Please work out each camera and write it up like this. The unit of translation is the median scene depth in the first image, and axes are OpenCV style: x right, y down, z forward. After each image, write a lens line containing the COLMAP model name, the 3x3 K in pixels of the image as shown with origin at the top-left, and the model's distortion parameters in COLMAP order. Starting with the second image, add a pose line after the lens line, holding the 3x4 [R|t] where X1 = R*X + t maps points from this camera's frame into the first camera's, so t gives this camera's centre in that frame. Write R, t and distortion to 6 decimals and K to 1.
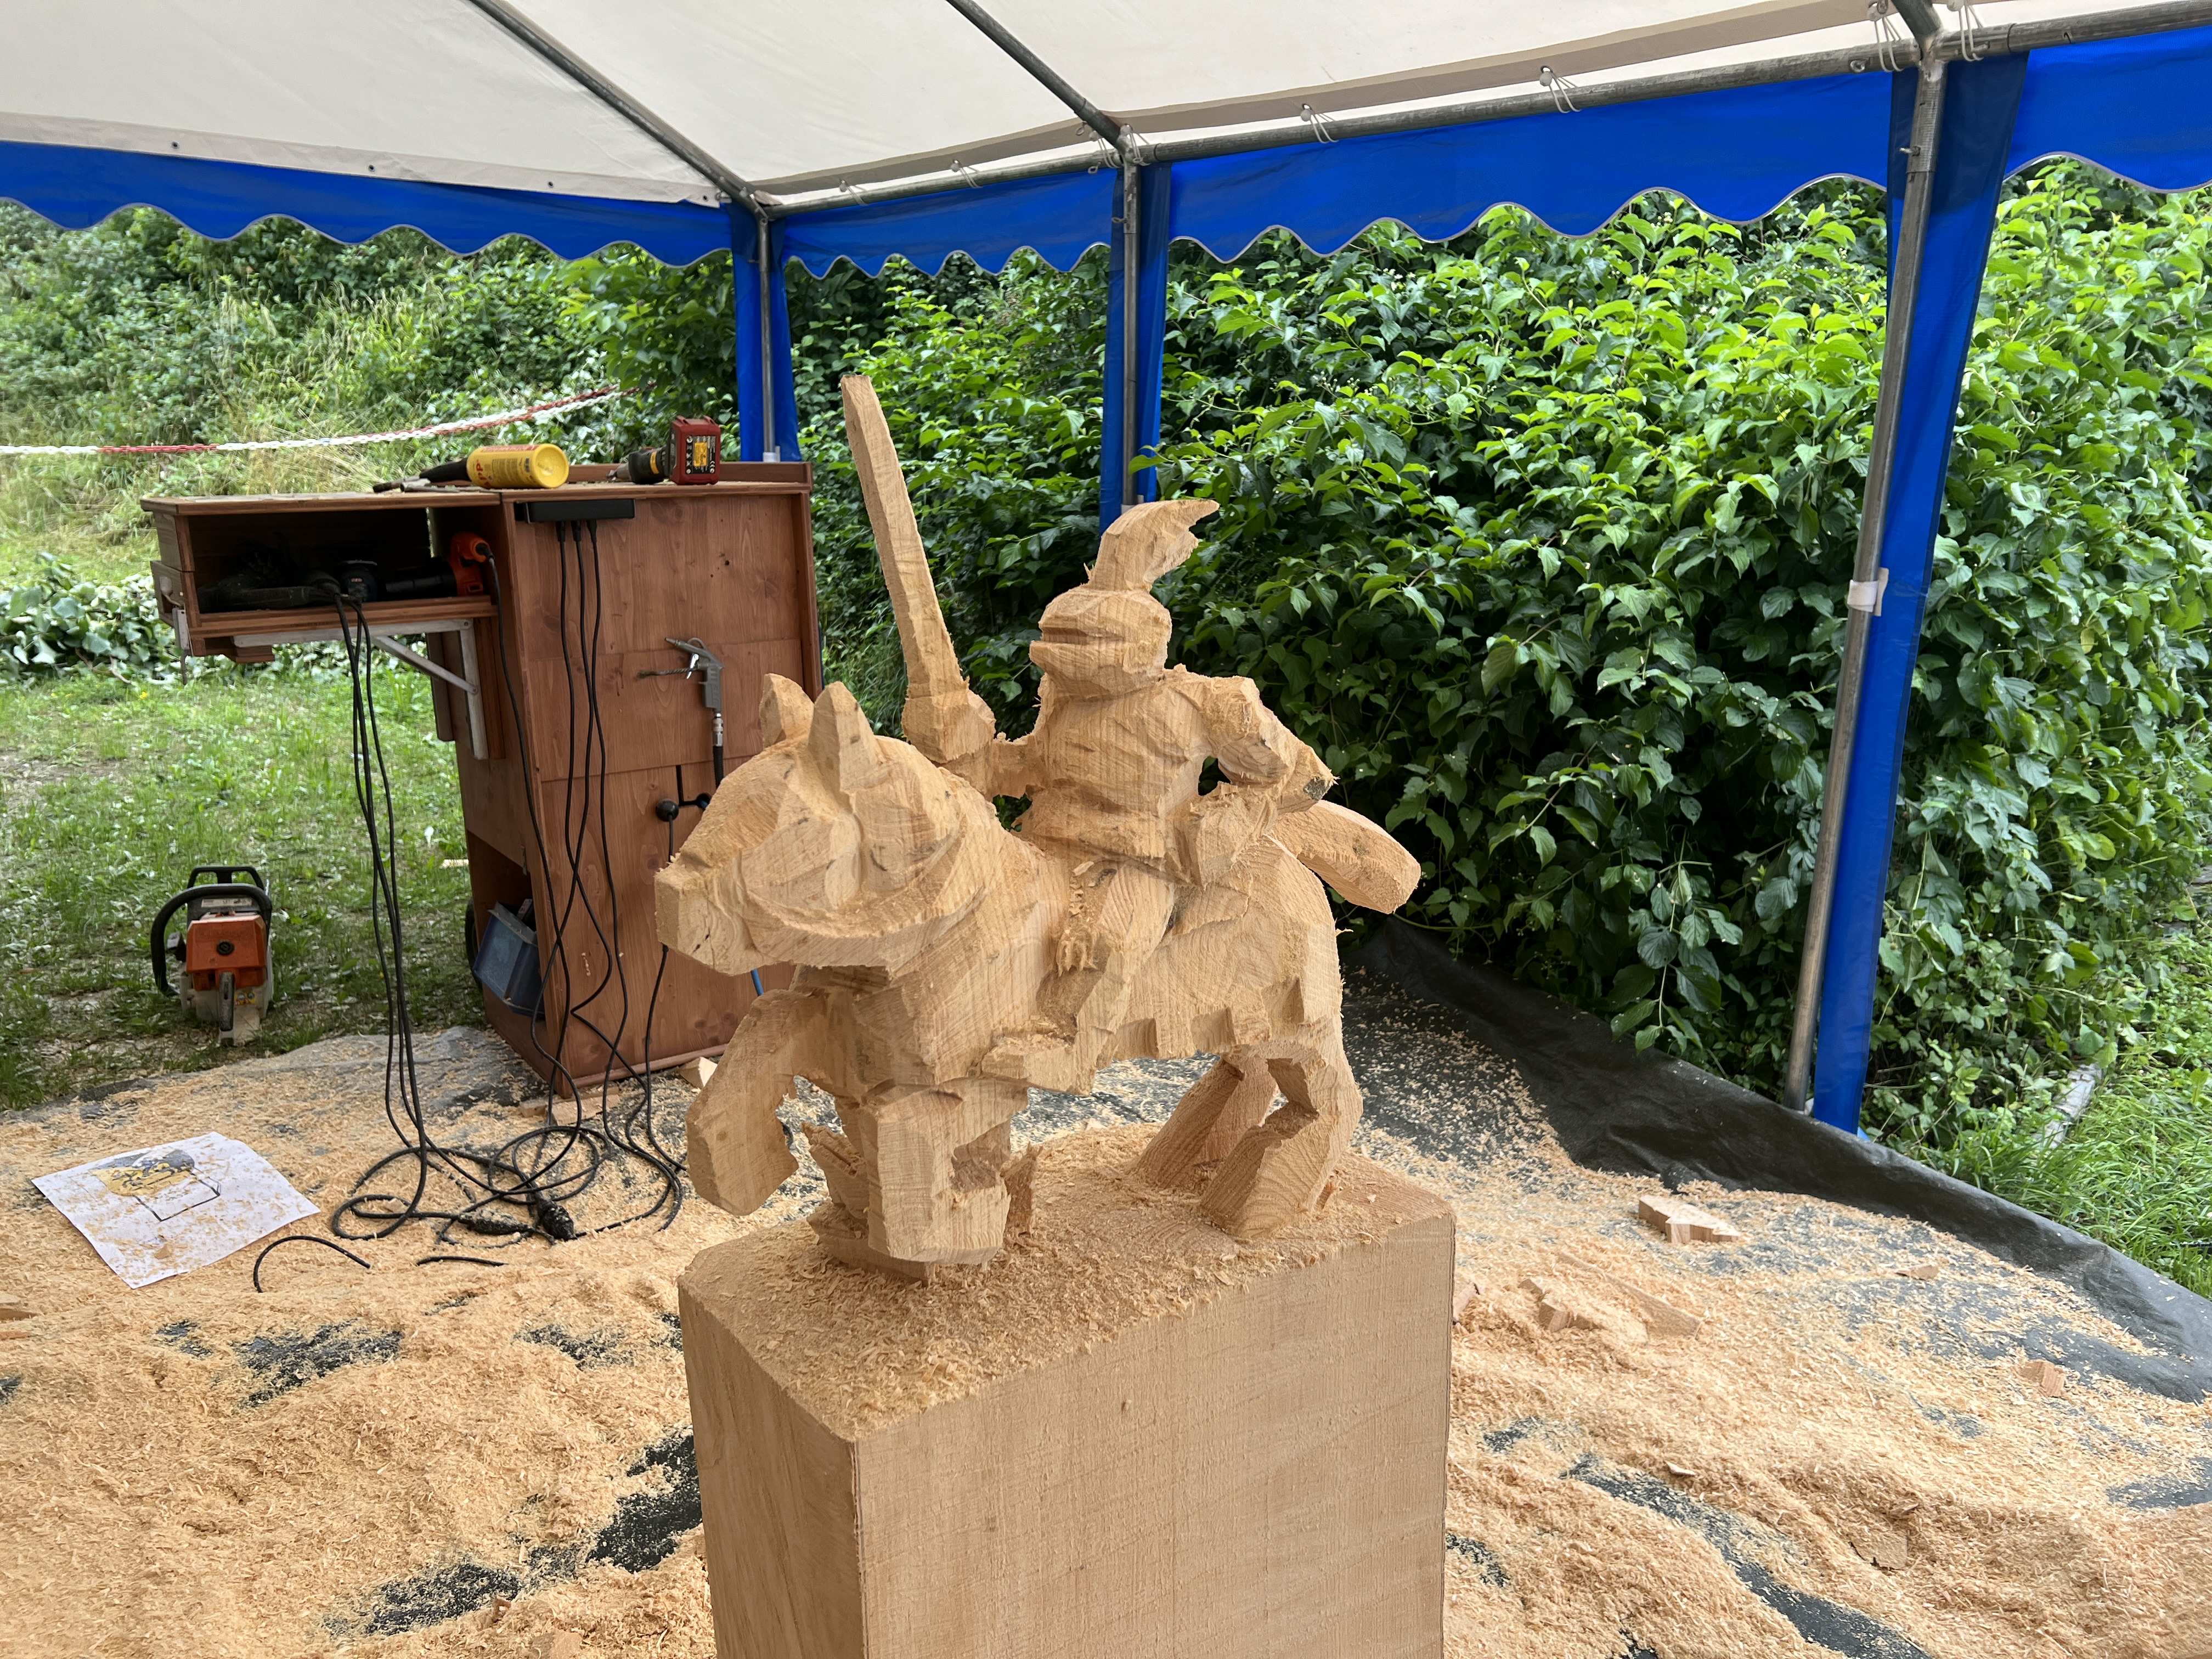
lens RADIAL K [[1678.0, 0, 1117.2], [0, 1678.0, 834.4], [0, 0, 1]] dist [0.048502, -0.056612]
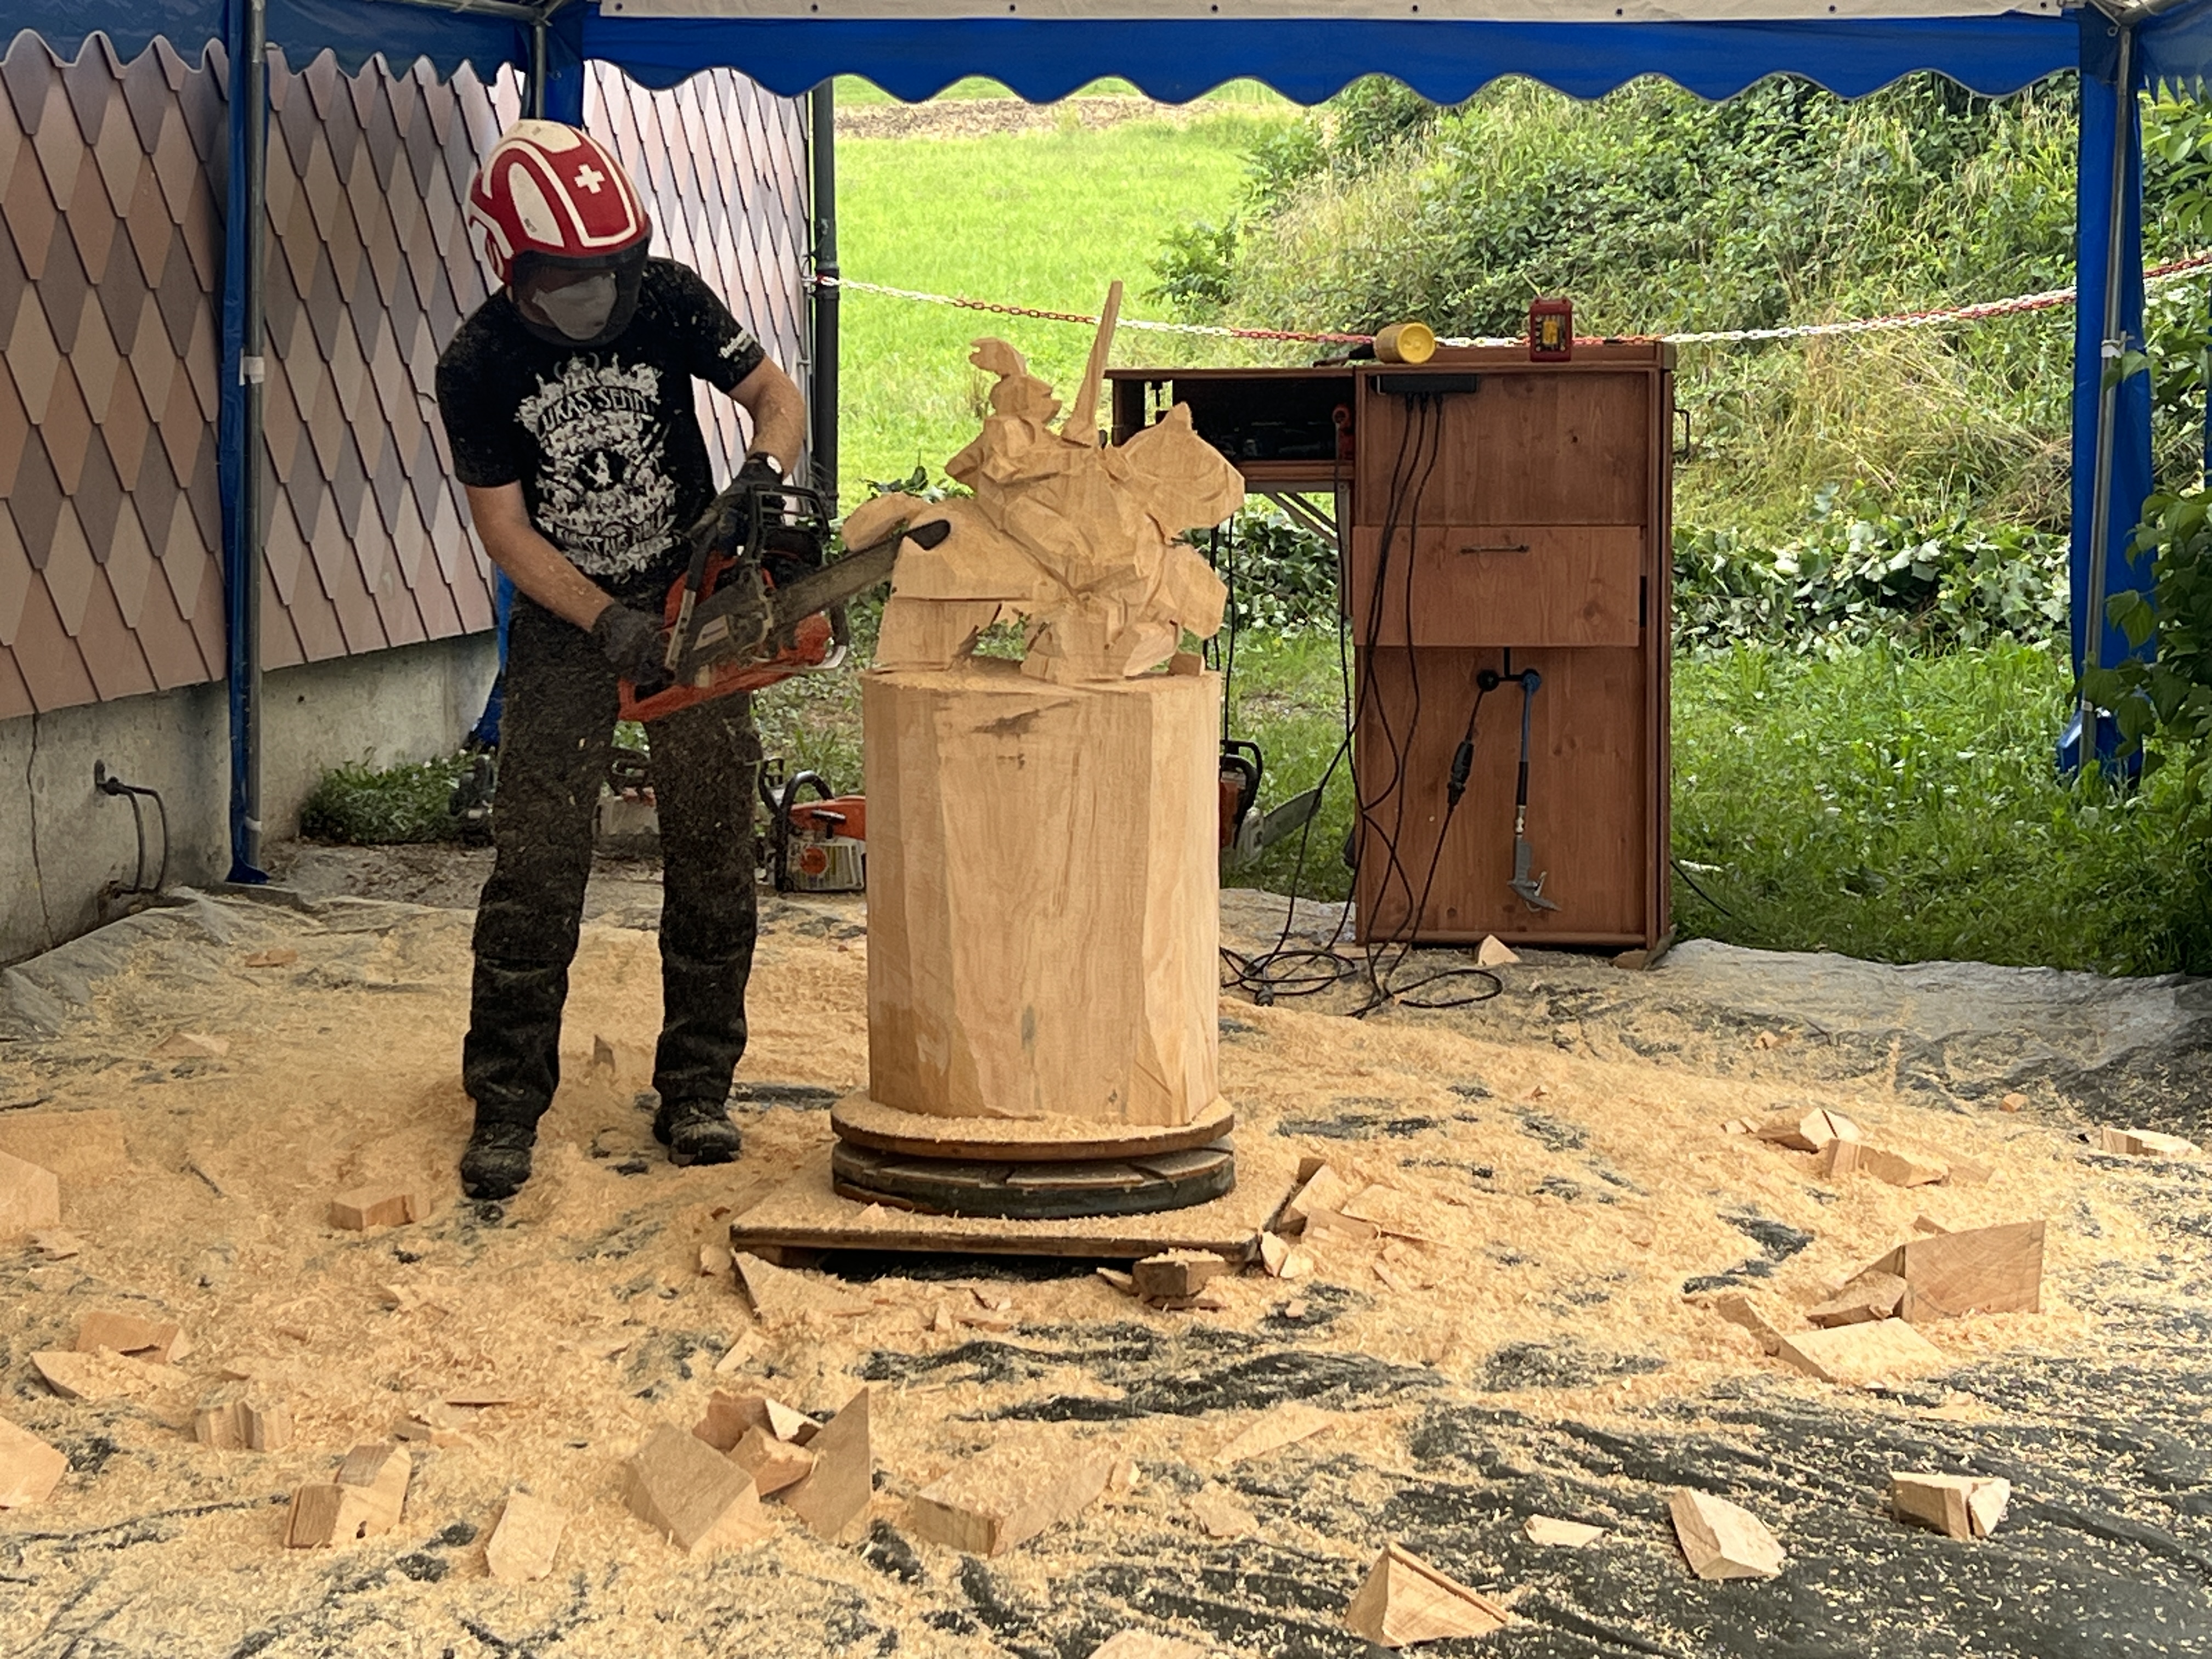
lens RADIAL K [[4178.5, 0, 1186.4], [0, 4178.5, 770.9], [0, 0, 1]] dist [0.171641, 0.000000]
pose [[0.721336, 0.074705, -0.688545, 0.456980], [-0.162456, 0.984680, -0.063358, 0.078341], [0.673263, 0.157561, 0.722421, -0.316655]]
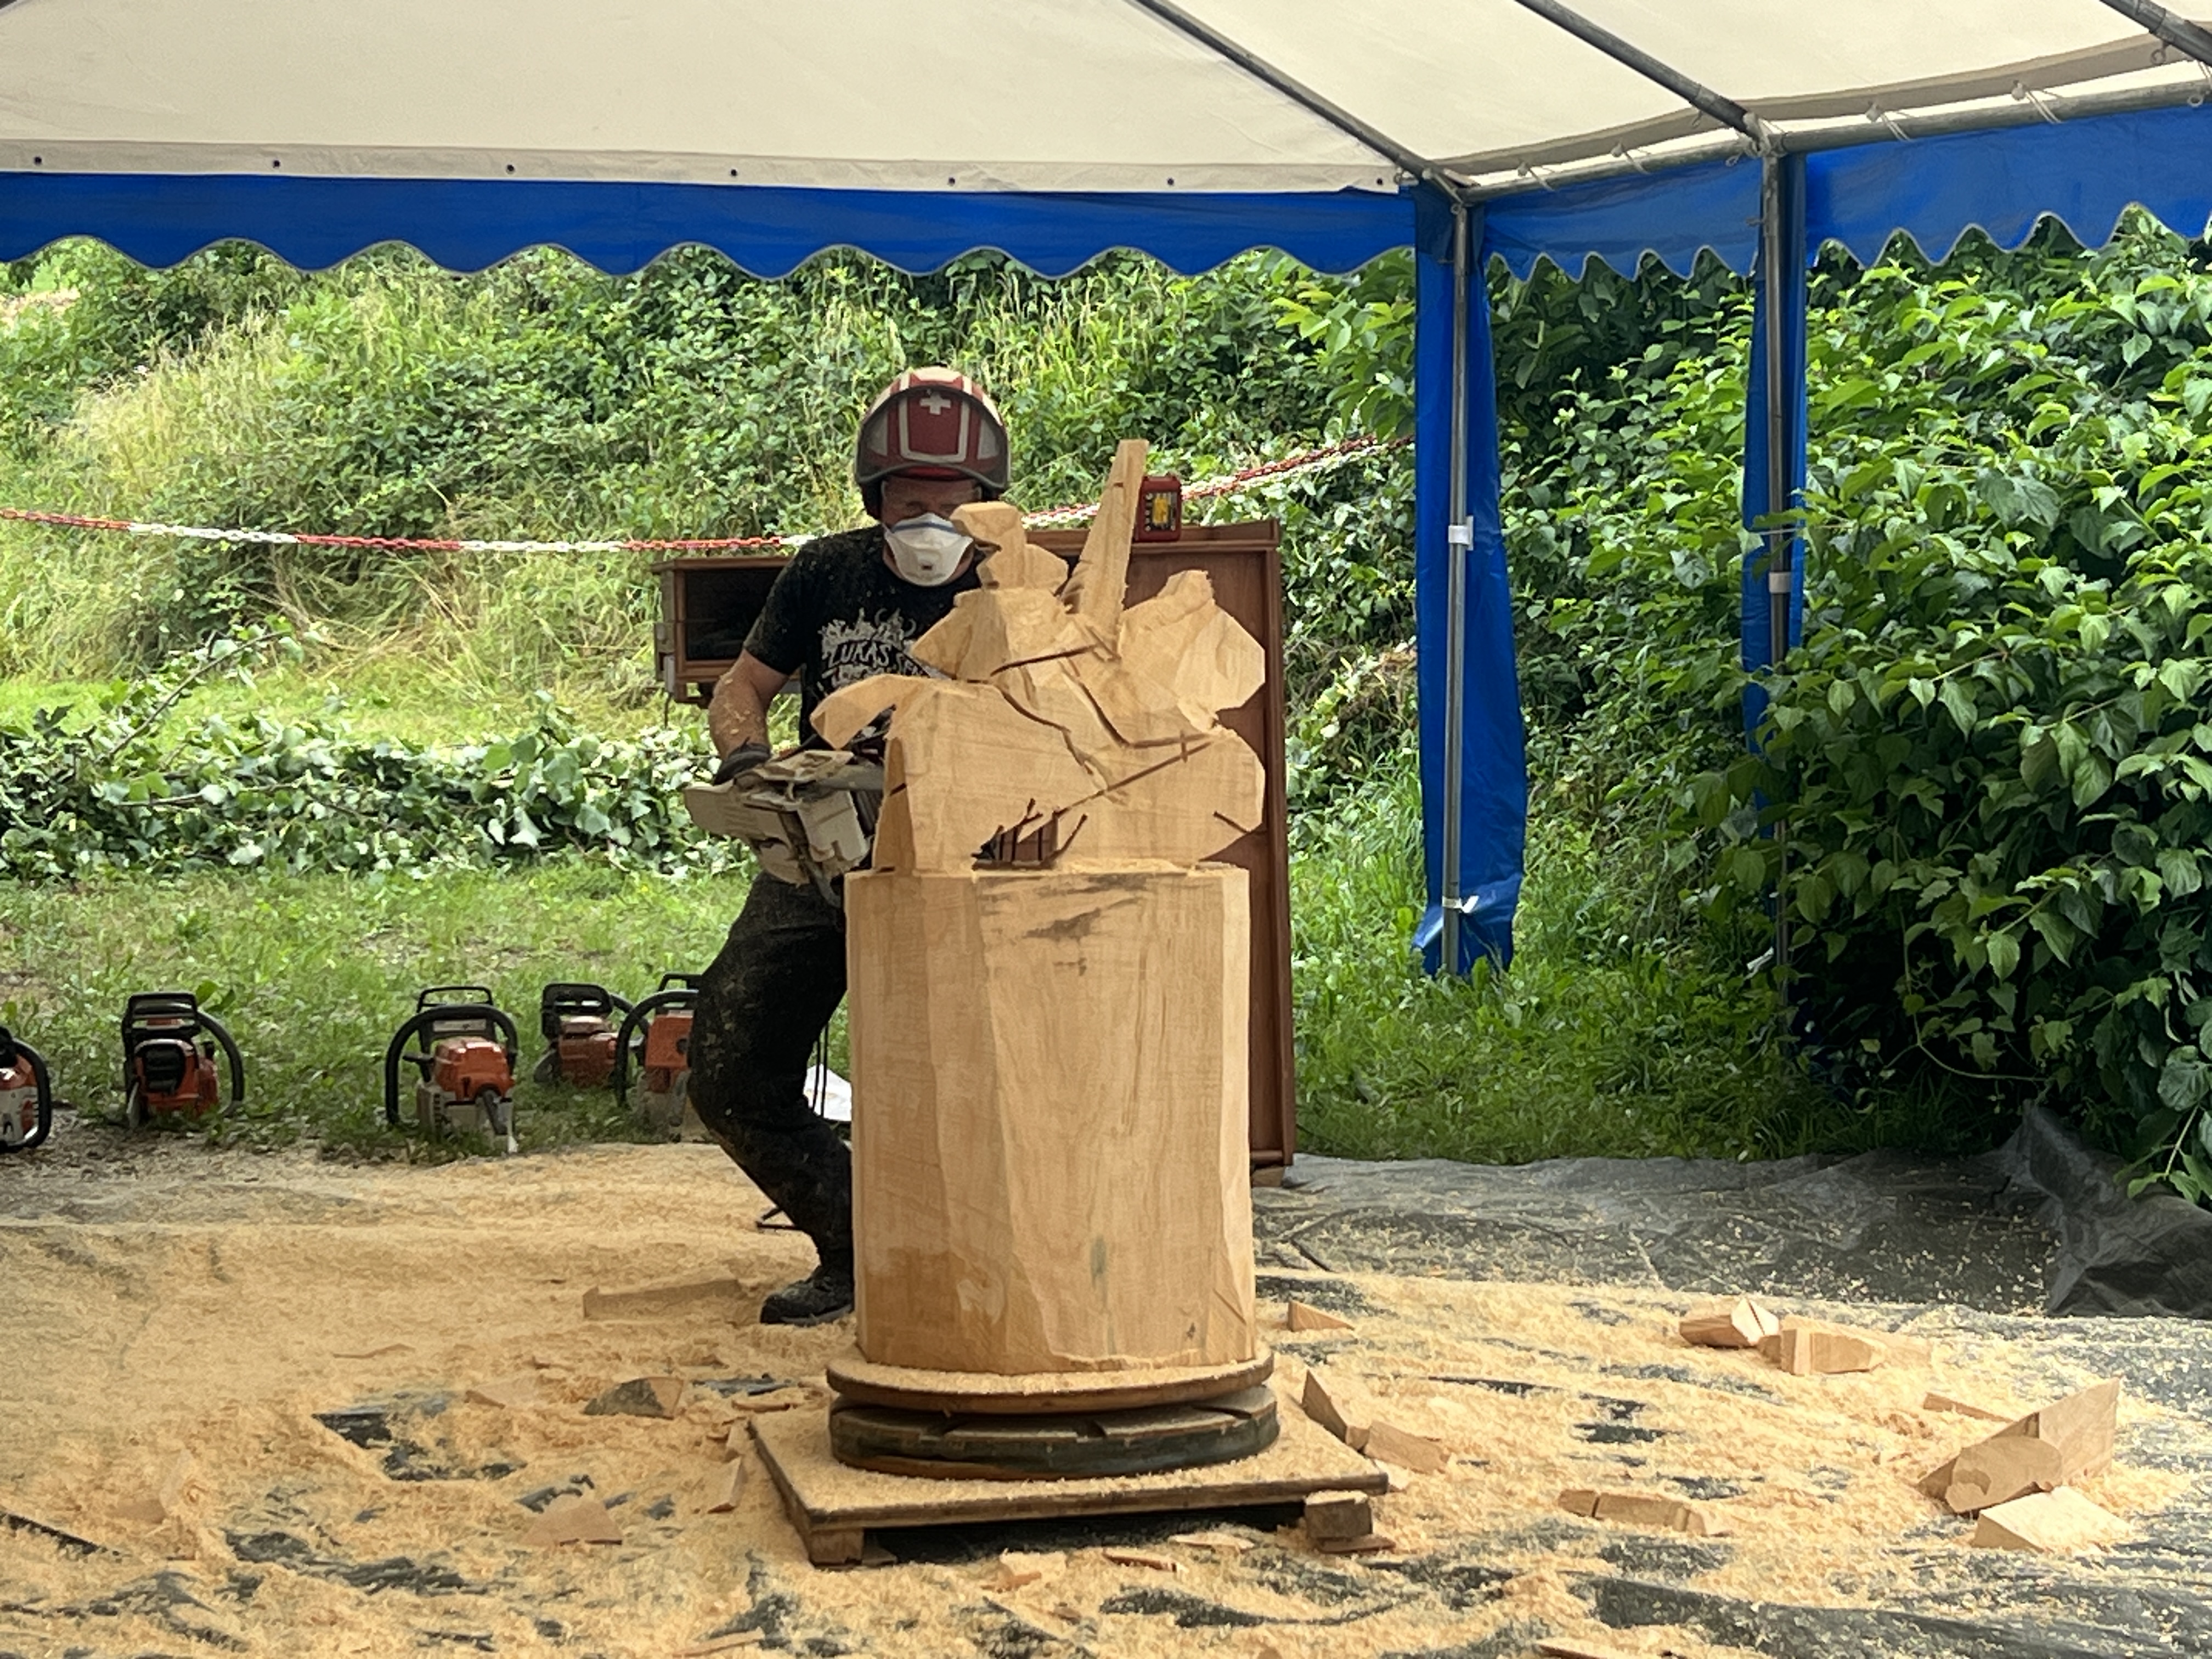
lens RADIAL K [[4616.4, 0, 1172.1], [0, 4616.4, 802.4], [0, 0, 1]] dist [0.169639, 0.000000]
pose [[0.915588, 0.008311, -0.402032, 0.271580], [-0.078193, 0.984382, -0.157727, 0.116950], [0.394442, 0.175849, 0.901938, -0.444343]]
